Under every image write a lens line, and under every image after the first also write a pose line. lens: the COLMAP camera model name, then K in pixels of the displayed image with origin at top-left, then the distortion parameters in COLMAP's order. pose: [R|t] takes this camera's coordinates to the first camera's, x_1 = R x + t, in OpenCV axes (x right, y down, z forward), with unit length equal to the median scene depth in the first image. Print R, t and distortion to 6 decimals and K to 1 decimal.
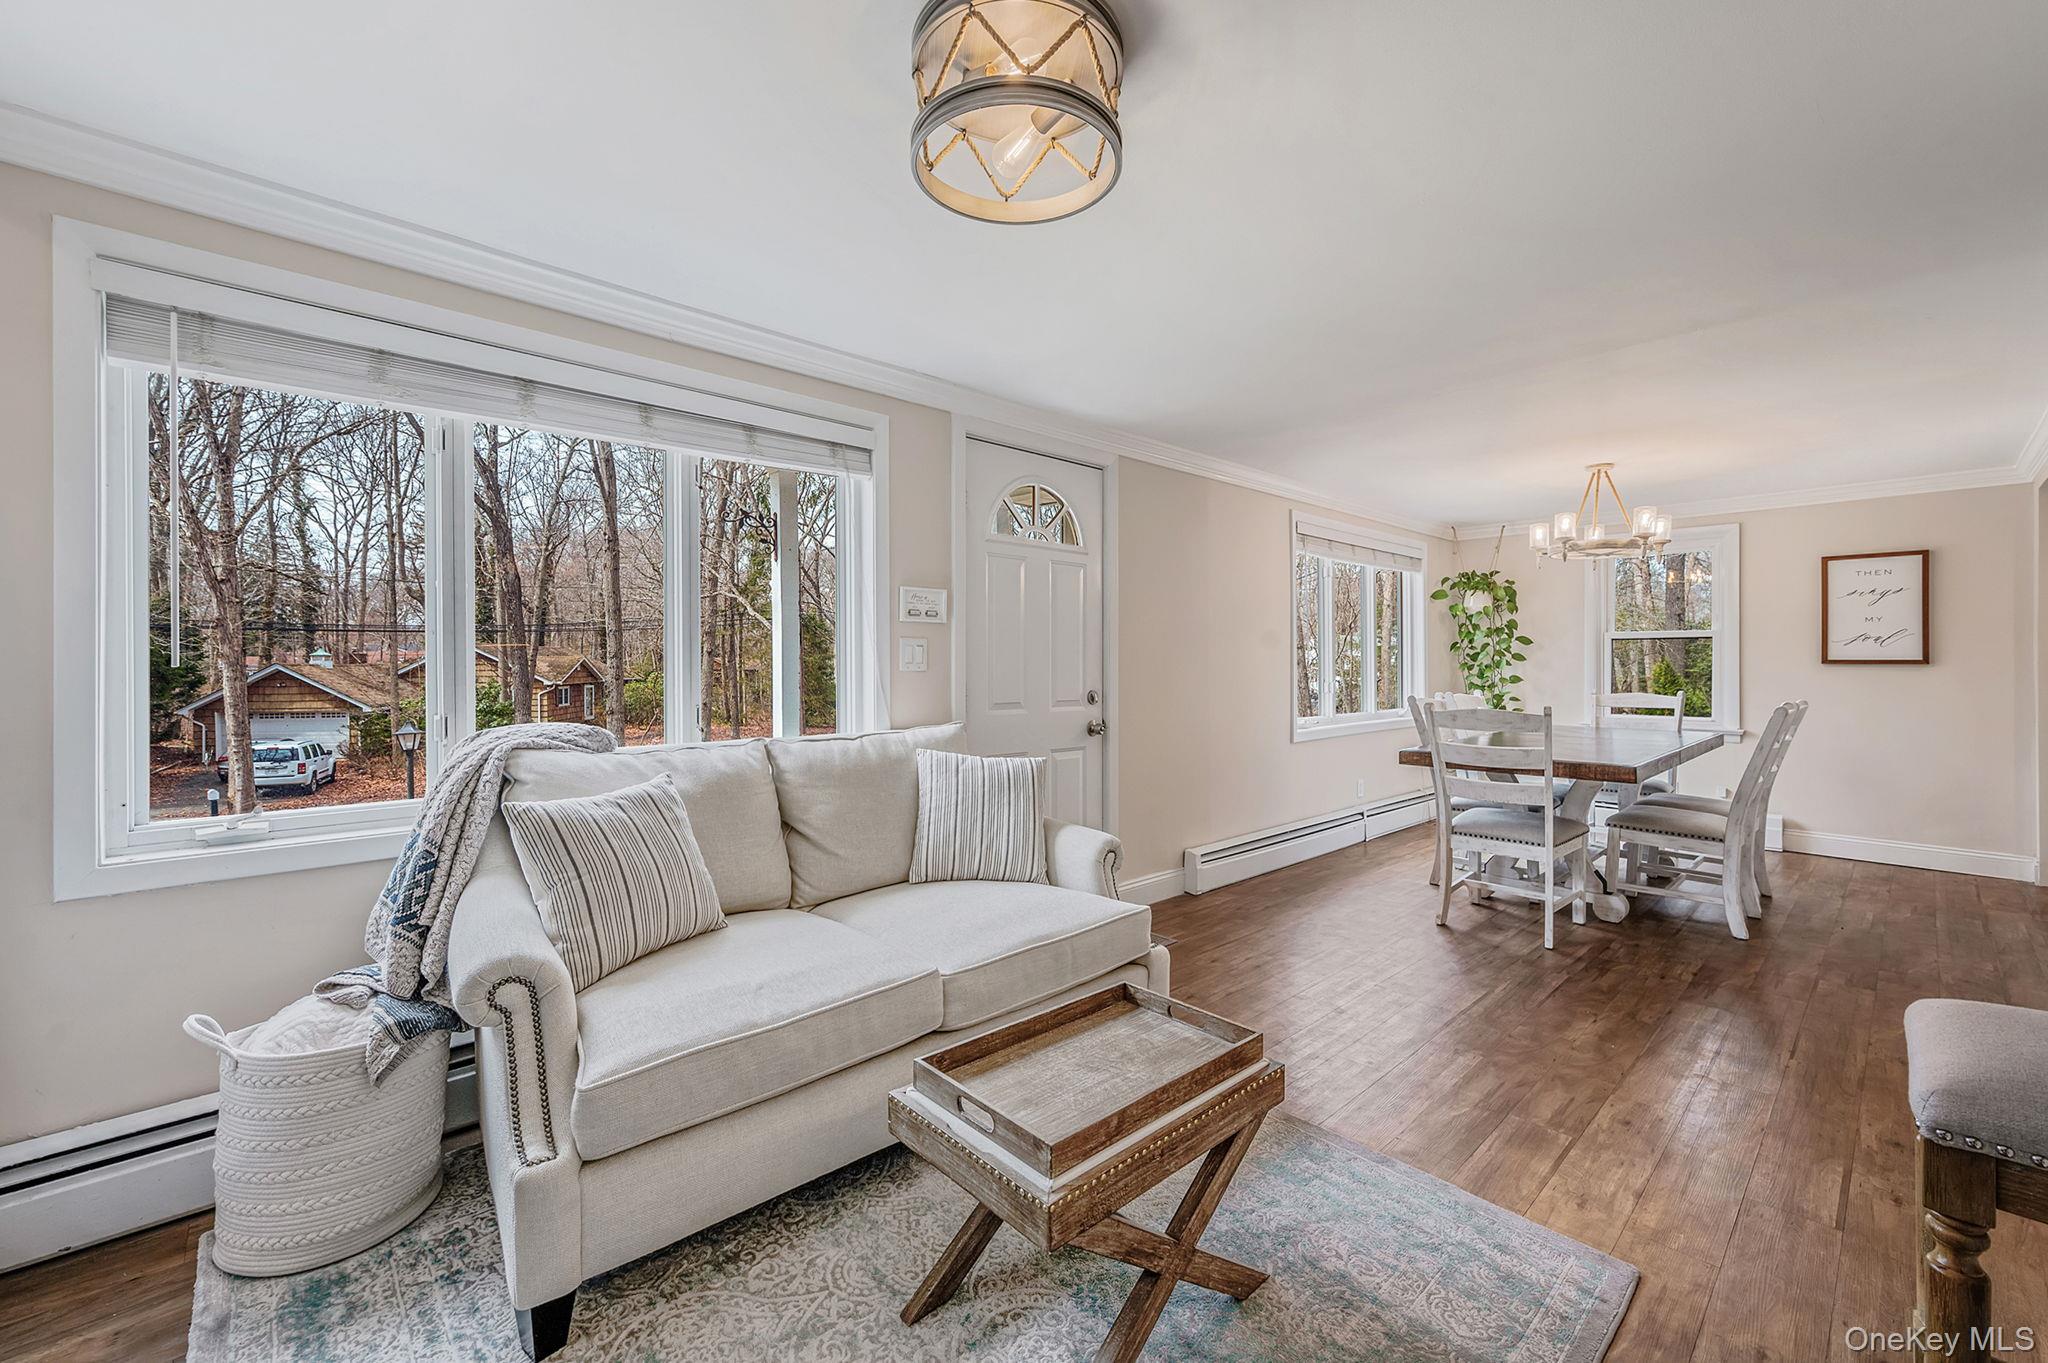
lens RADIAL K [[825.4, 0, 1032.5], [0, 825.4, 660.6], [0, 0, 1]] dist [-0.001257, 0.000288]
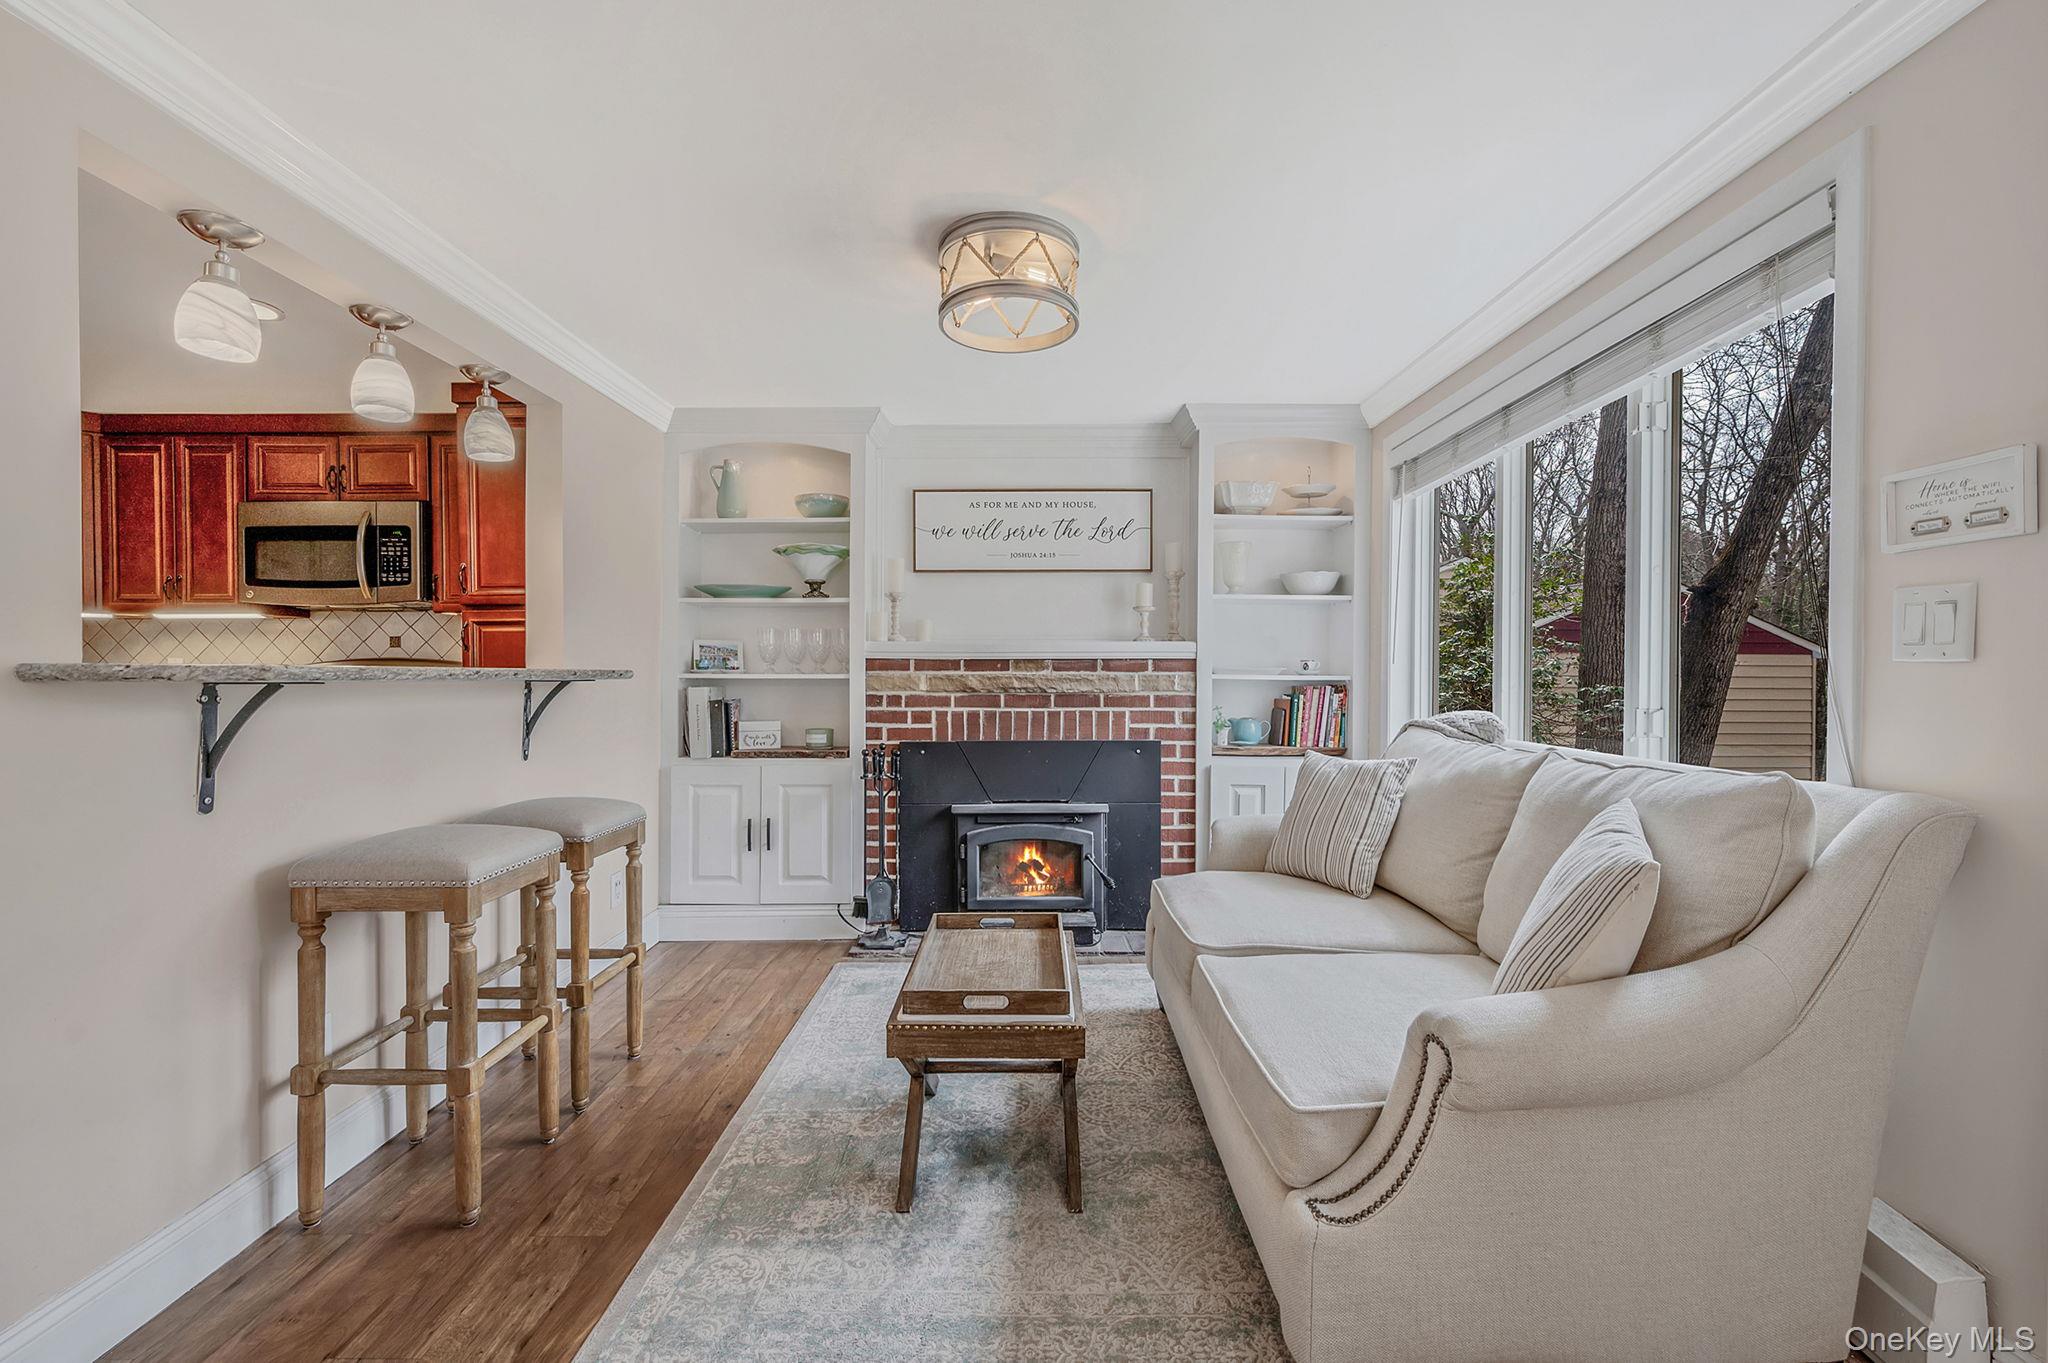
lens RADIAL K [[825.4, 0, 1030.0], [0, 825.4, 686.1], [0, 0, 1]] dist [-0.001257, 0.000288]
pose [[-0.684462, 0.008082, -0.729004, 0.387450], [0.003869, 0.999965, 0.007454, 0.015521], [0.729039, 0.002282, -0.684469, 0.757611]]
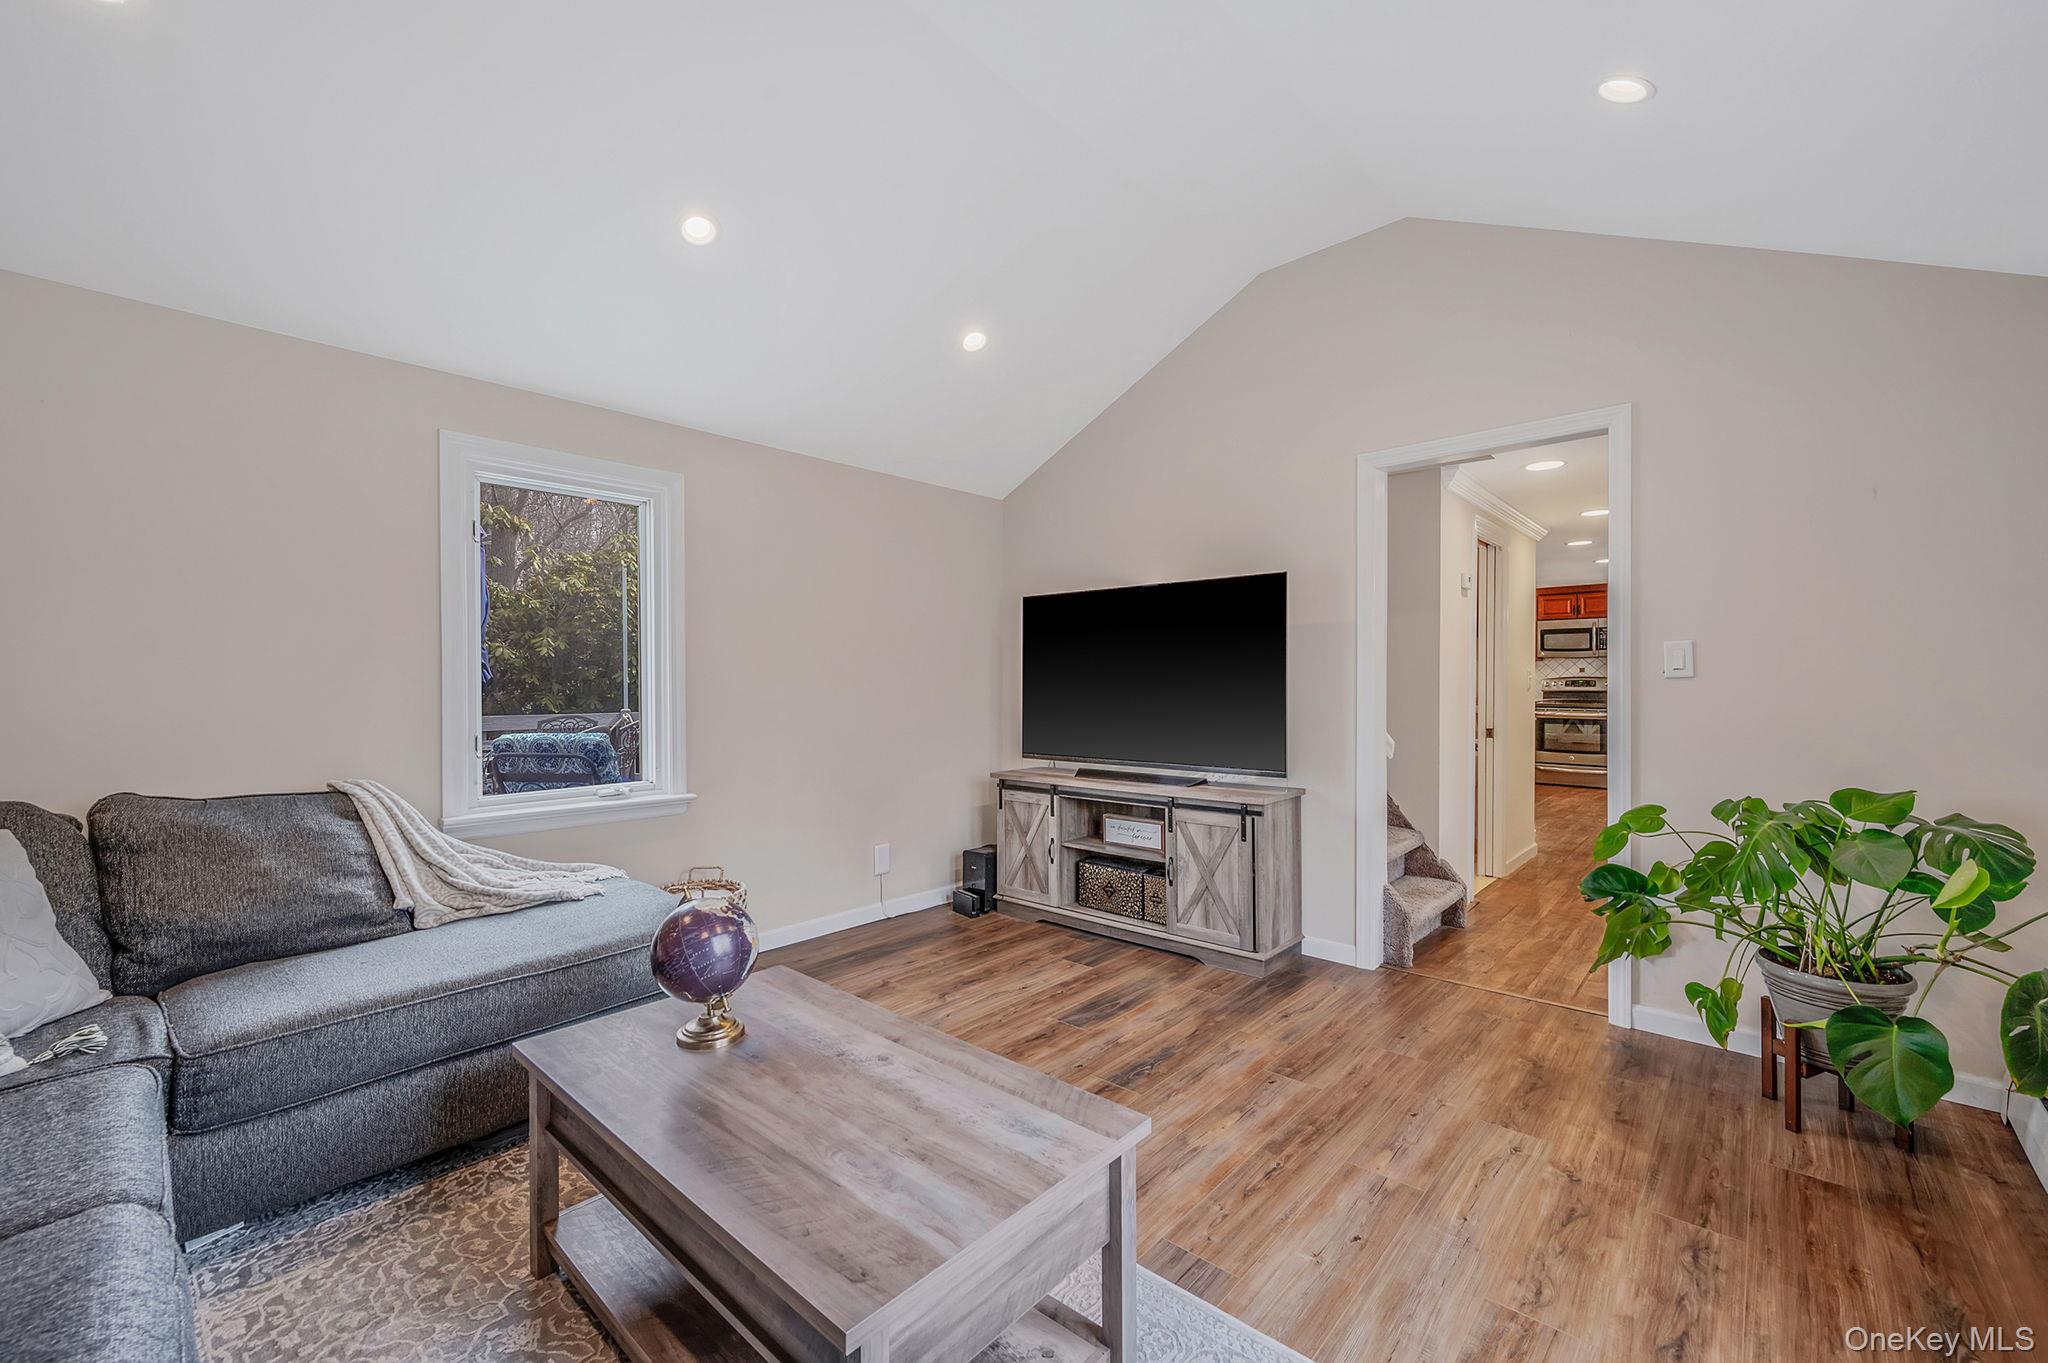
lens RADIAL K [[825.4, 0, 1026.9], [0, 825.4, 689.2], [0, 0, 1]] dist [-0.001257, 0.000288]
pose [[-0.997059, -0.002807, -0.076592, 2.097126], [-0.002809, 0.999996, -0.000087, 0.029817], [0.076592, 0.000128, -0.997062, 1.920118]]
